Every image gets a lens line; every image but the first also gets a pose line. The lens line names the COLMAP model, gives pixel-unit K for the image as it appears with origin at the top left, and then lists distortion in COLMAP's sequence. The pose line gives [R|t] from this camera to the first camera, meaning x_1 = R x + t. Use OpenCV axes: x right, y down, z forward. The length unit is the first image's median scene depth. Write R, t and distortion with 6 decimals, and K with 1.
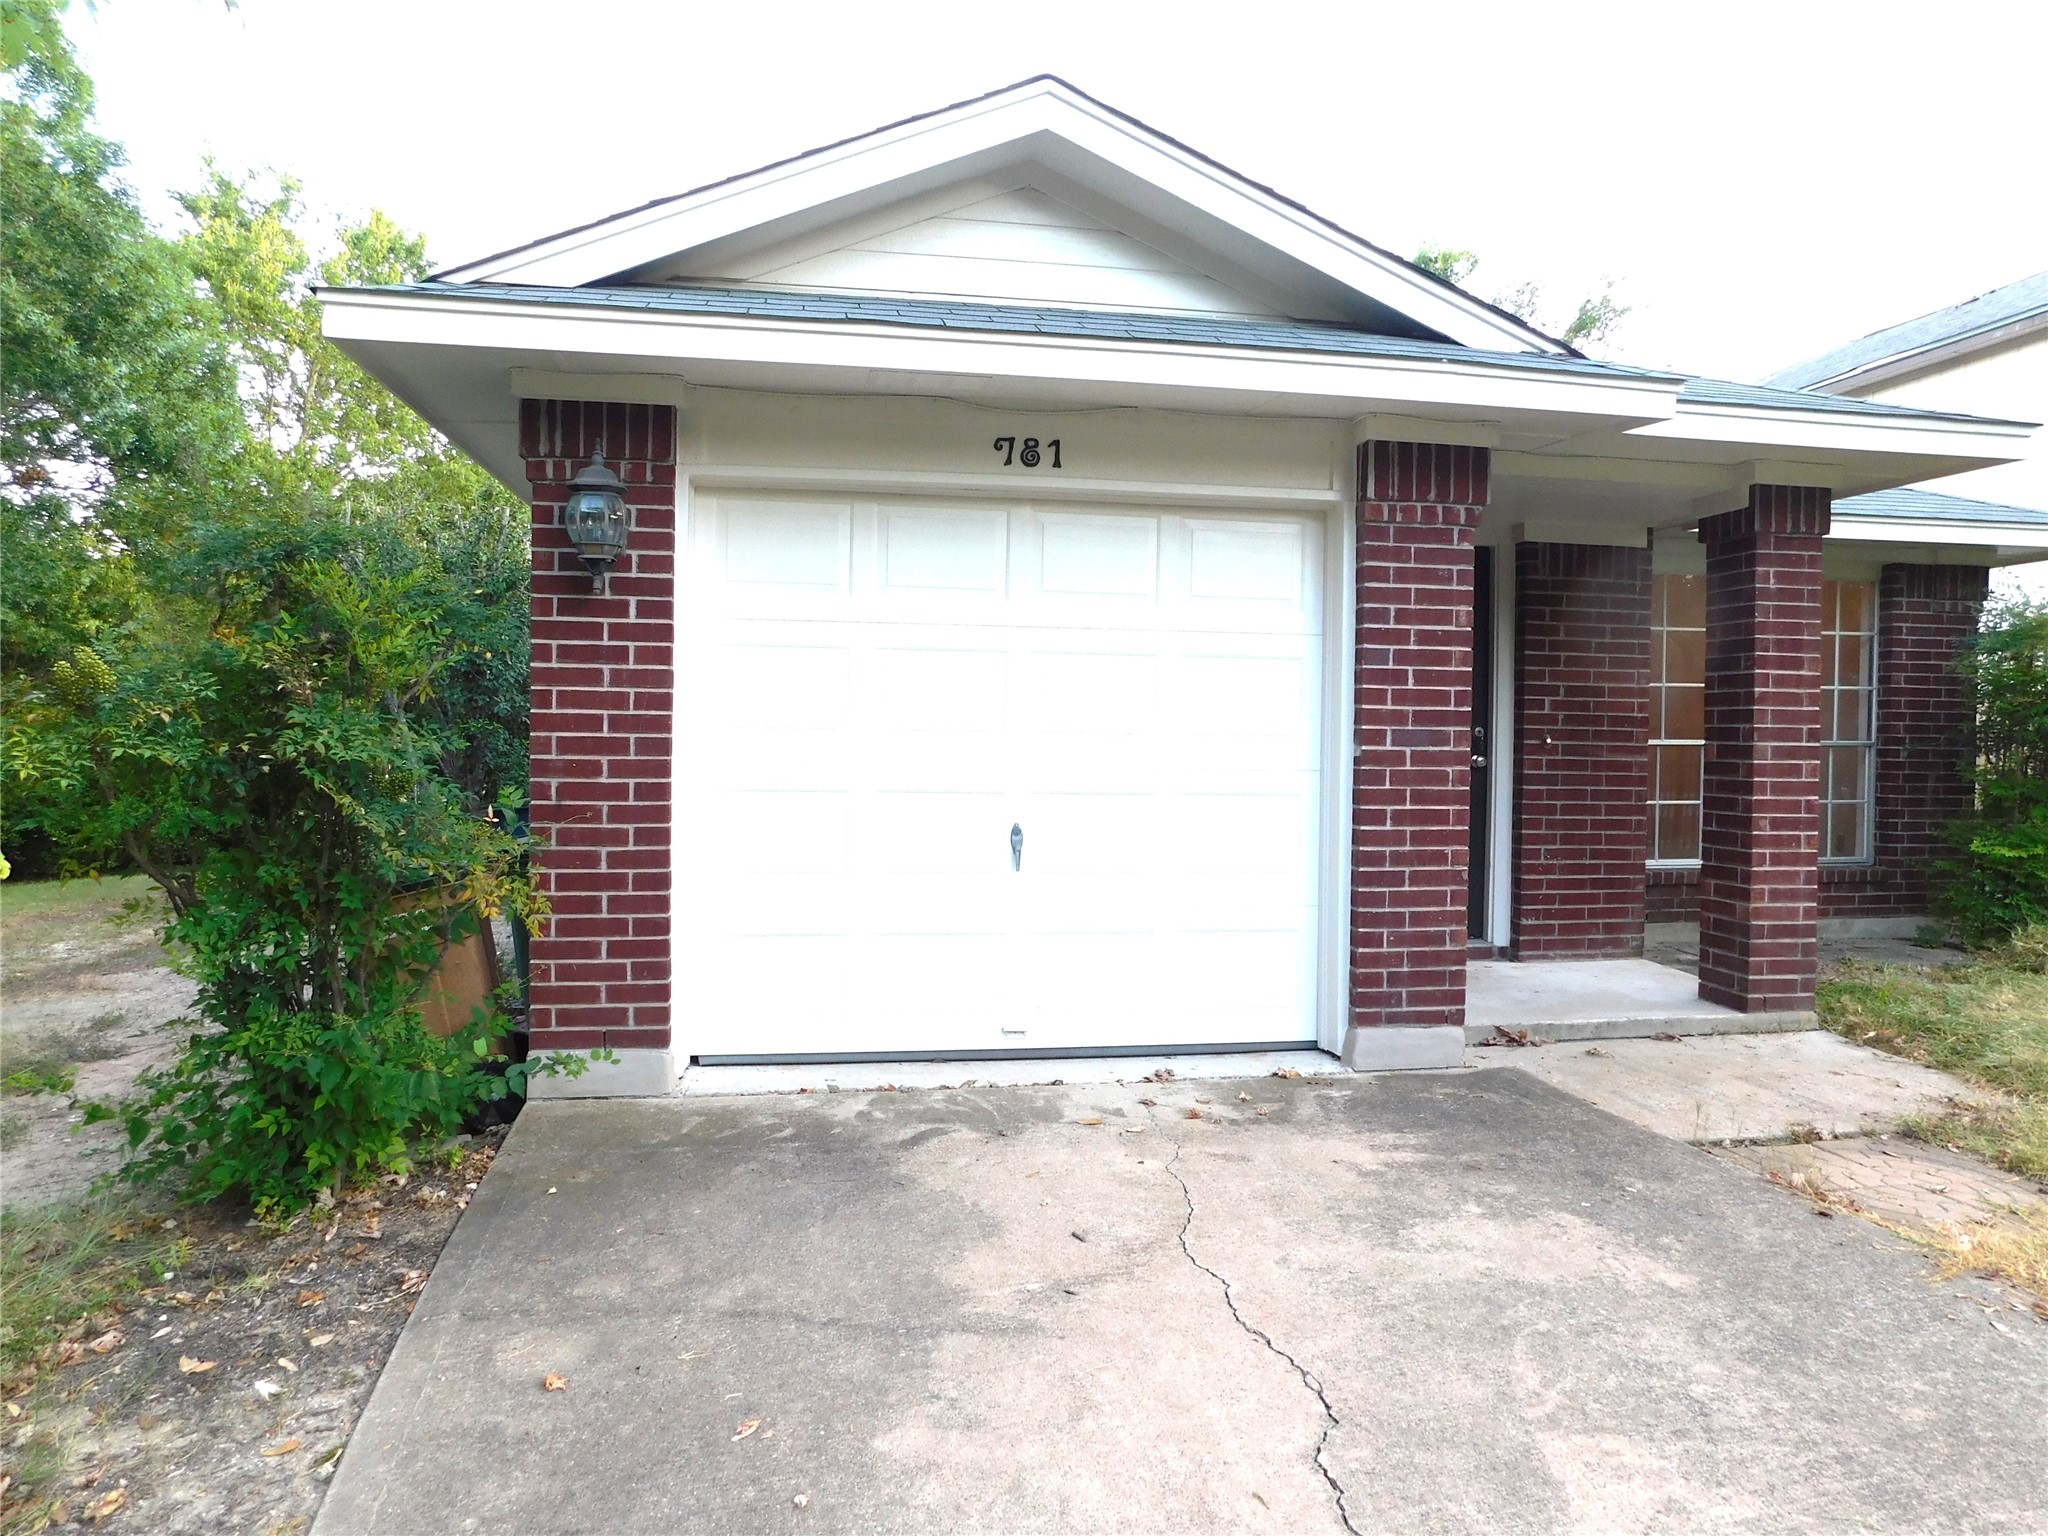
lens RADIAL K [[1352.5, 0, 1035.7], [0, 1352.5, 762.5], [0, 0, 1]] dist [-0.066466, 0.056958]
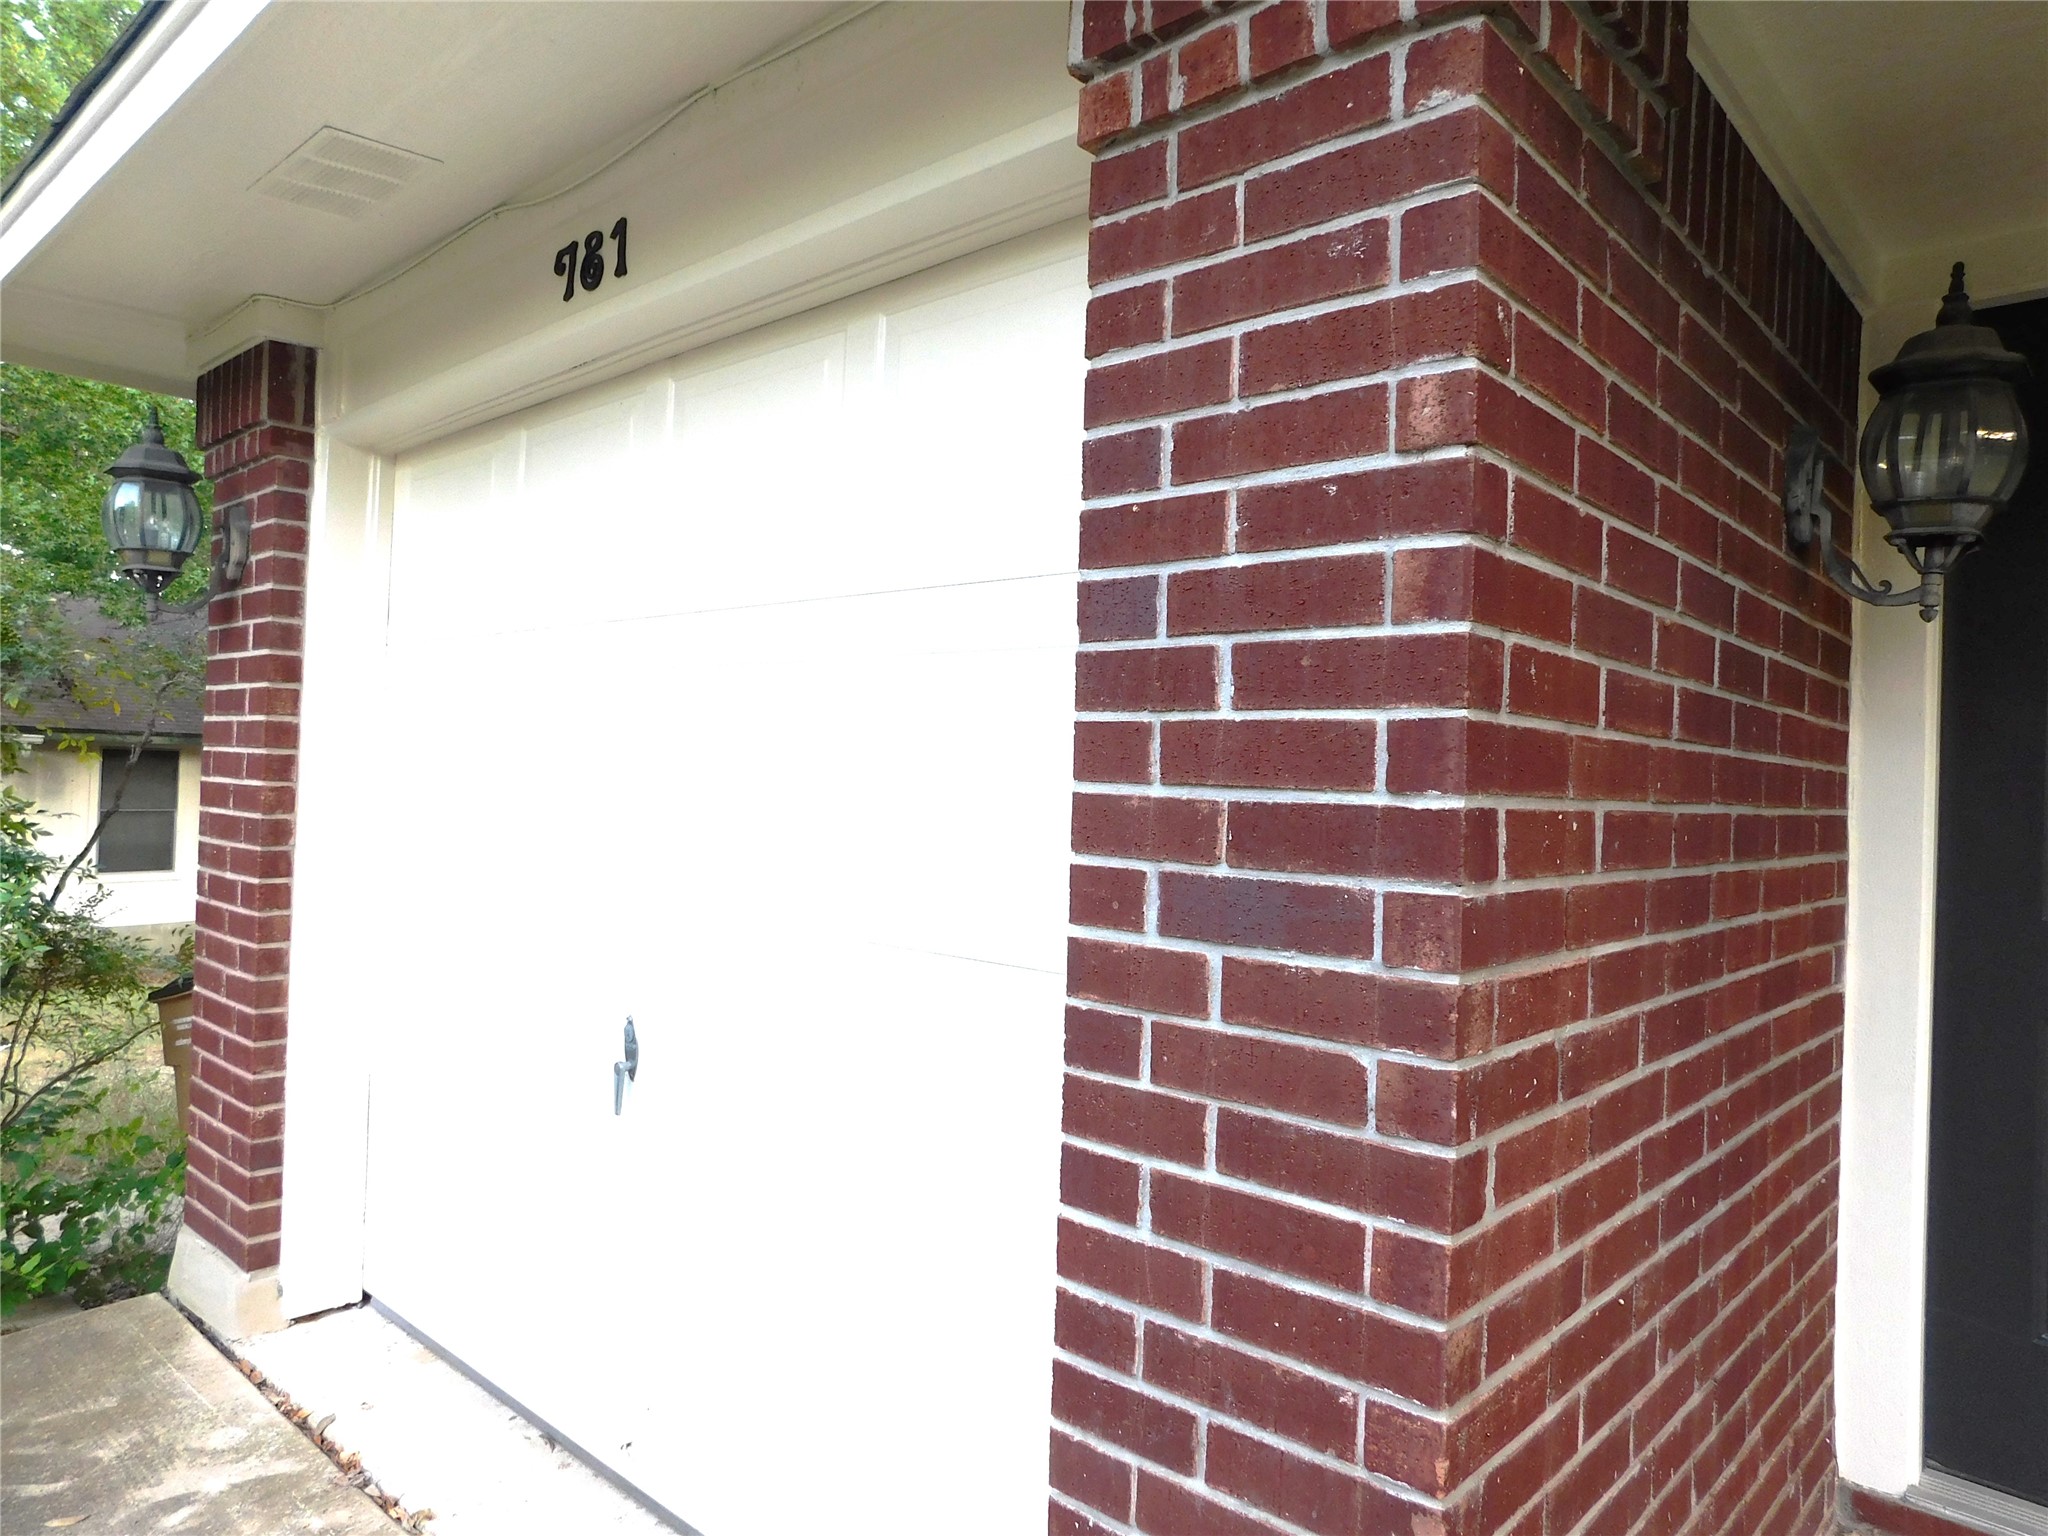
lens RADIAL K [[1352.5, 0, 1025.7], [0, 1352.5, 760.6], [0, 0, 1]] dist [-0.066466, 0.056958]
pose [[0.612253, -0.003740, -0.790653, 0.459778], [-0.040169, 0.998550, -0.035829, -0.036224], [0.789641, 0.053696, 0.611215, 0.808980]]
